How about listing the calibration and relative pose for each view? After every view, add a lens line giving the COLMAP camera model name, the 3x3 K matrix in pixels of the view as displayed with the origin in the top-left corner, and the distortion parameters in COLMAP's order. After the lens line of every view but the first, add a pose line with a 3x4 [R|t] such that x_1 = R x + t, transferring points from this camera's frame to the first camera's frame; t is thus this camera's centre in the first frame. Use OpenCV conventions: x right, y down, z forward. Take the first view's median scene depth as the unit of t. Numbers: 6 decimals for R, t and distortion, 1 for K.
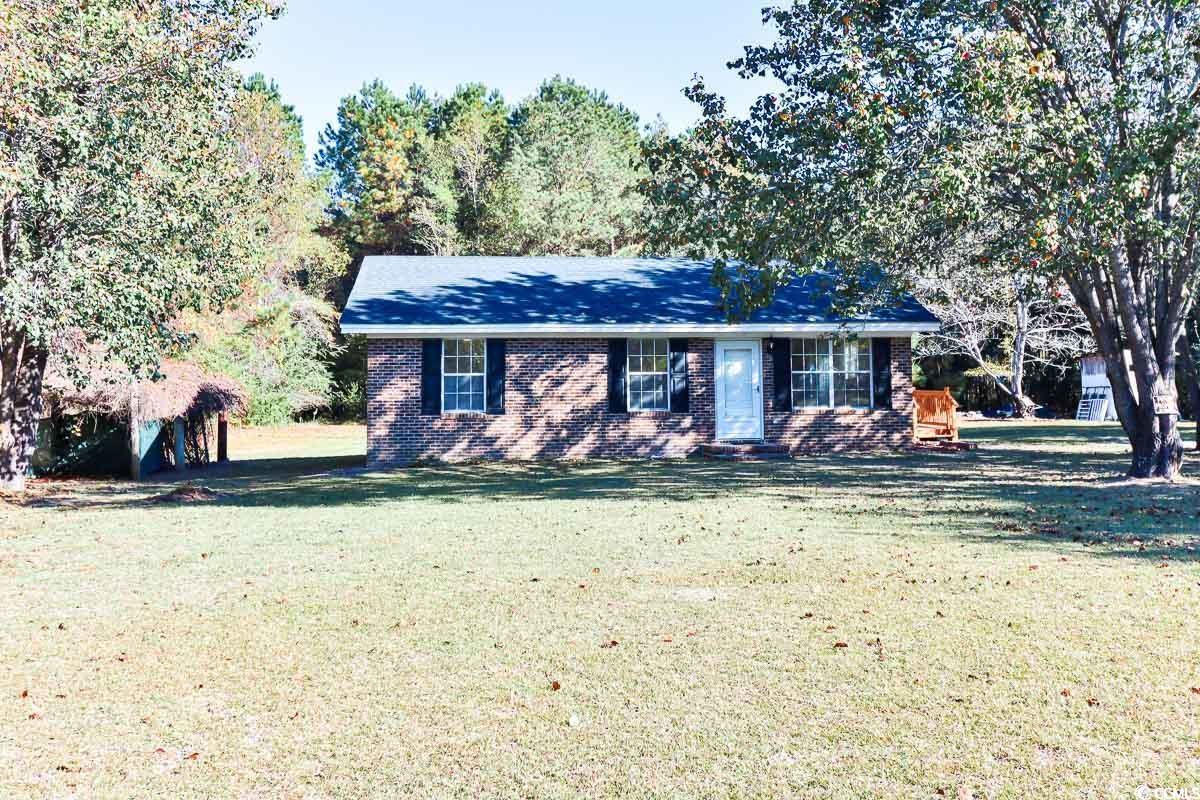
lens RADIAL K [[1001.5, 0, 599.8], [0, 1001.5, 371.7], [0, 0, 1]] dist [0.001064, -0.002262]
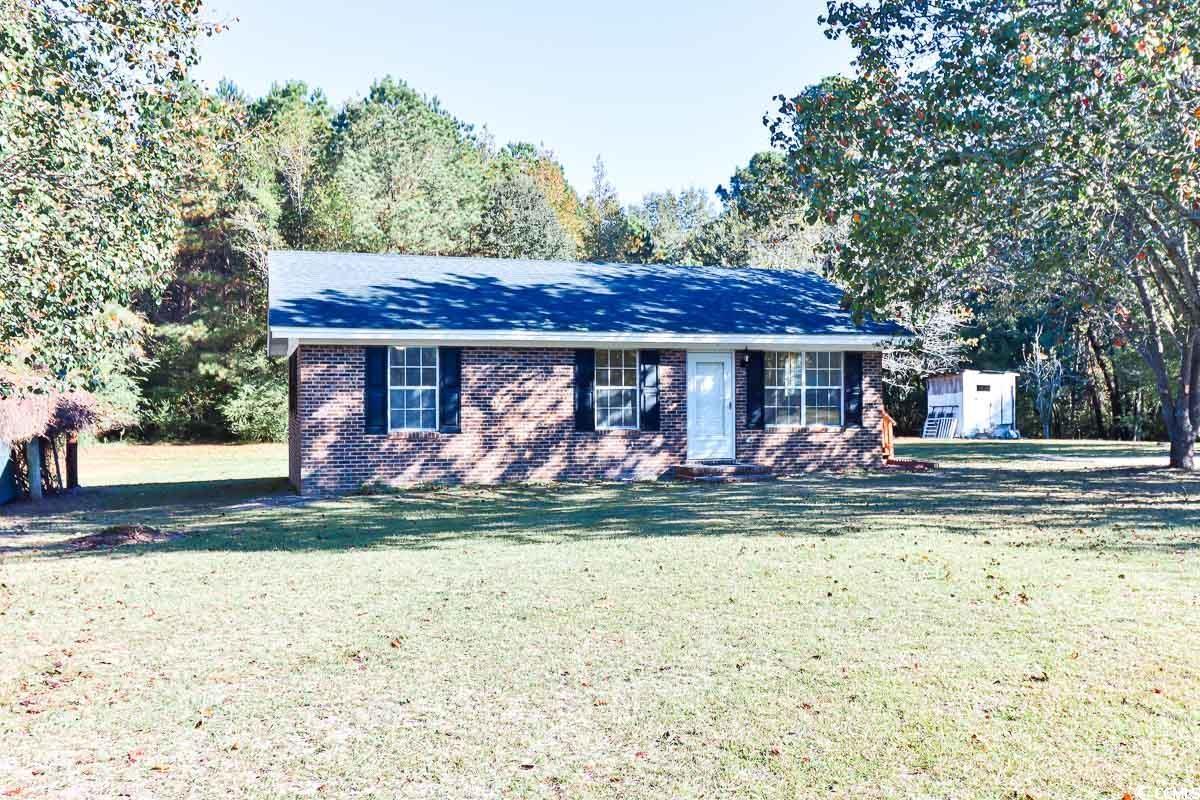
lens RADIAL K [[995.0, 0, 600.2], [0, 995.0, 461.4], [0, 0, 1]] dist [-0.001970, -0.007740]
pose [[0.983628, -0.007518, 0.180056, -0.128511], [-0.005245, 0.997512, 0.070305, 0.004777], [-0.180136, -0.070098, 0.981141, 0.113269]]
